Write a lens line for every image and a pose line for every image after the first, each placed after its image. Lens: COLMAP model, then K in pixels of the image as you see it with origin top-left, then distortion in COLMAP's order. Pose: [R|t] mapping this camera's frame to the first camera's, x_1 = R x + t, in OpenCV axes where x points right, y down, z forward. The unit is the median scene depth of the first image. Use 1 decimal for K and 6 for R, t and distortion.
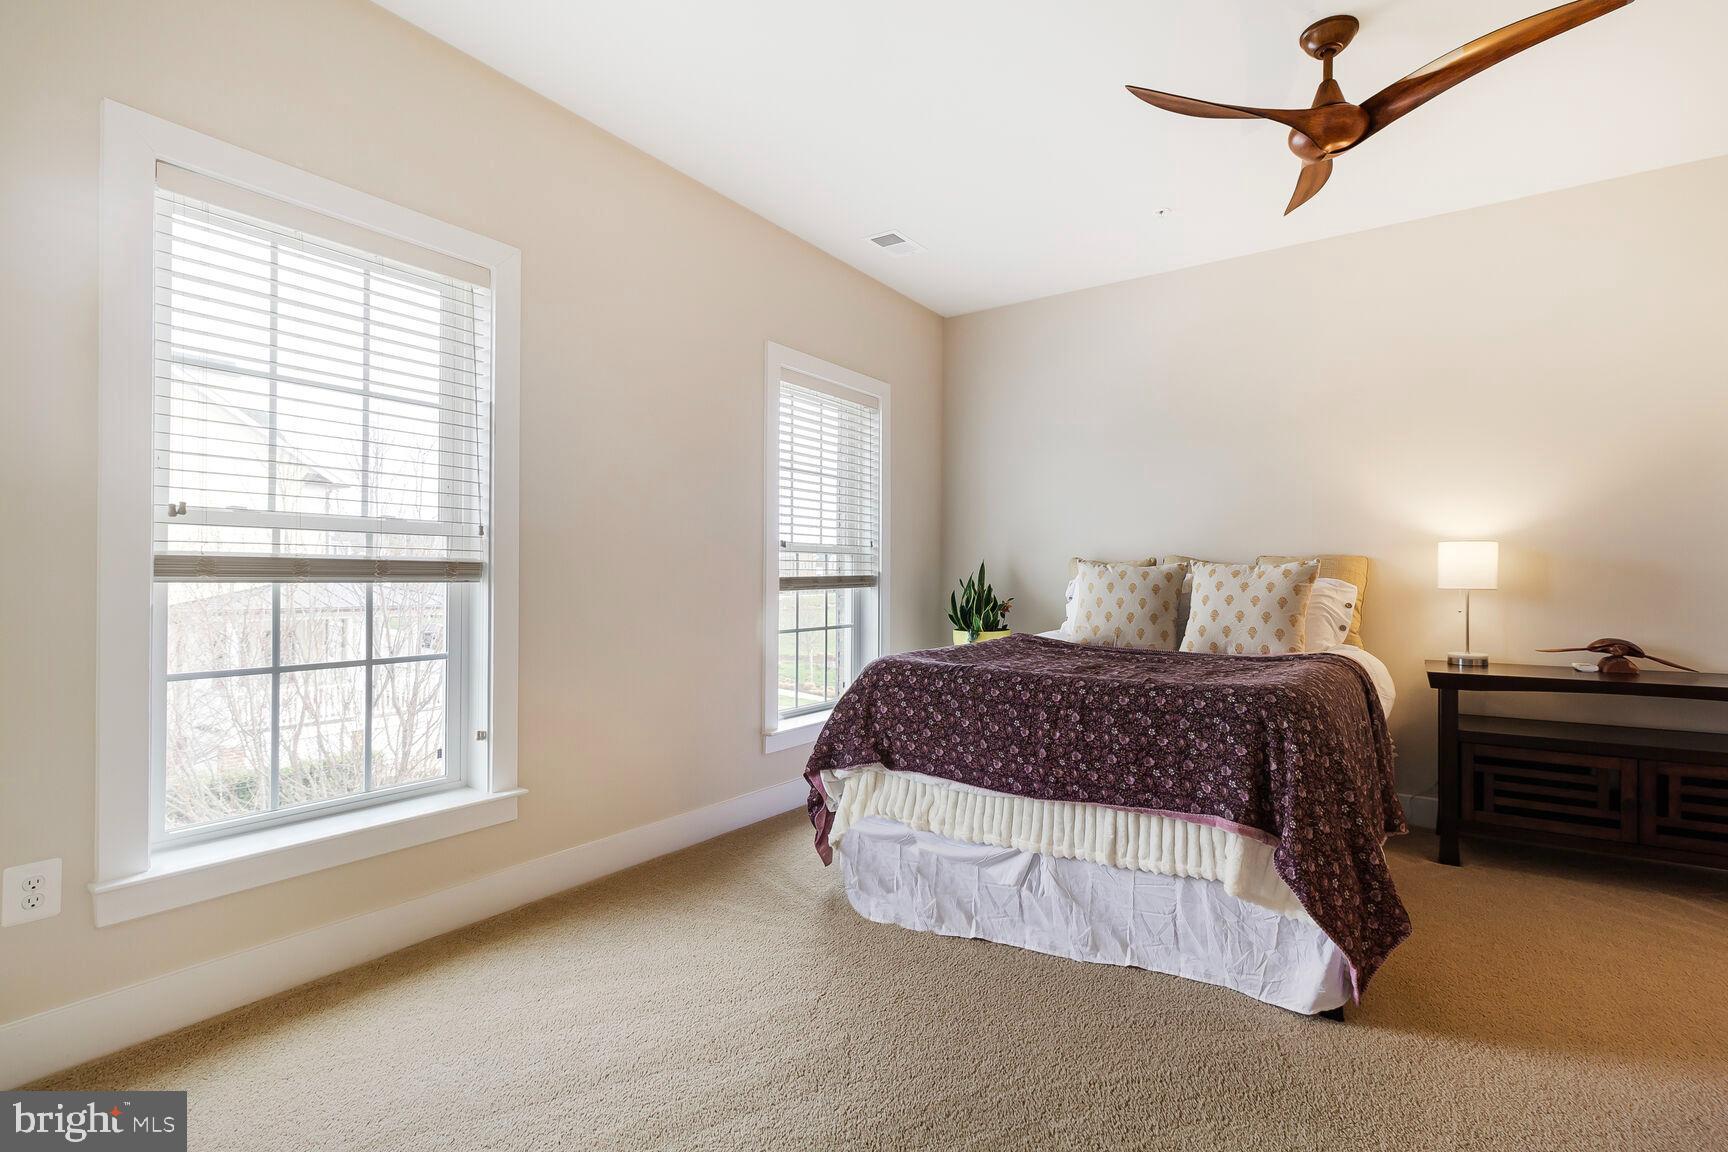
lens RADIAL K [[817.4, 0, 865.2], [0, 817.4, 568.1], [0, 0, 1]] dist [0.000130, -0.010169]
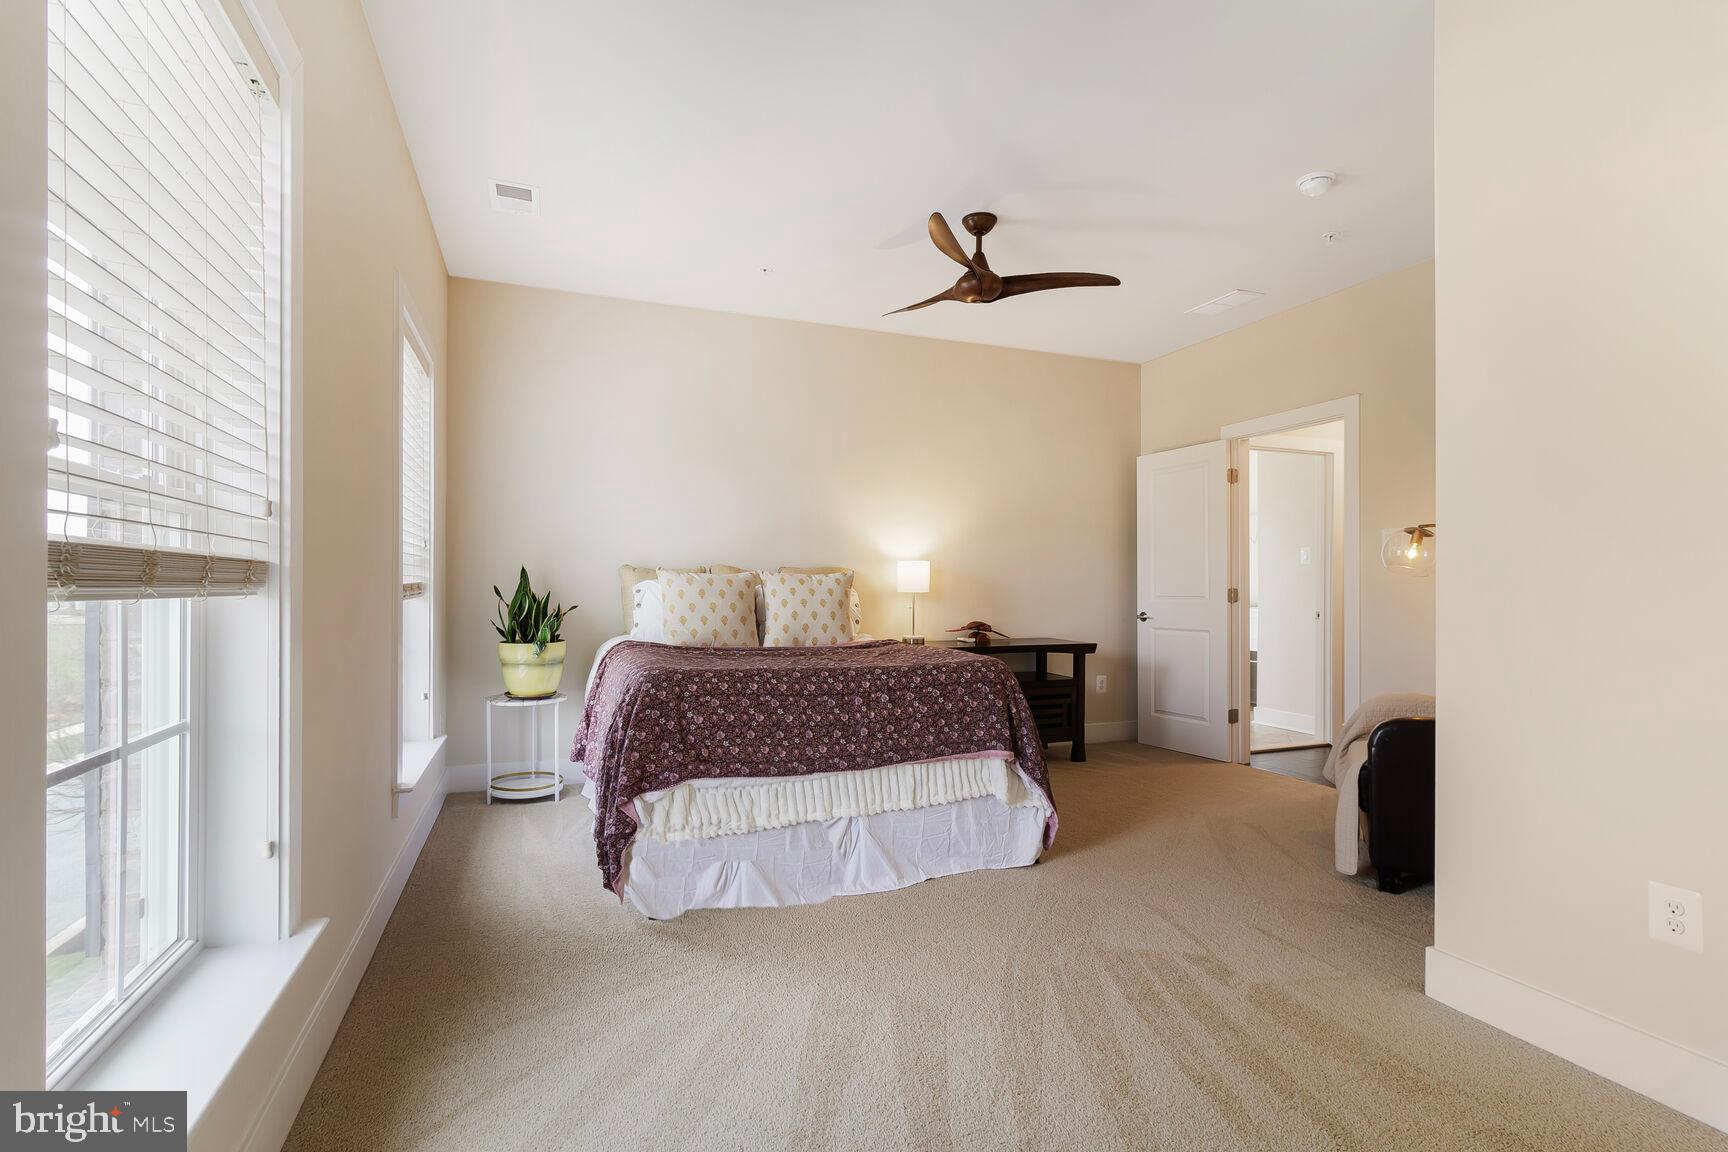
lens RADIAL K [[825.3, 0, 864.0], [0, 825.3, 576.0], [0, 0, 1]] dist [0.000248, -0.010416]
pose [[0.557653, 0.007548, 0.830040, -0.729002], [-0.010095, 0.999946, -0.002311, 0.000504], [-0.830013, -0.007090, 0.557699, 0.299056]]
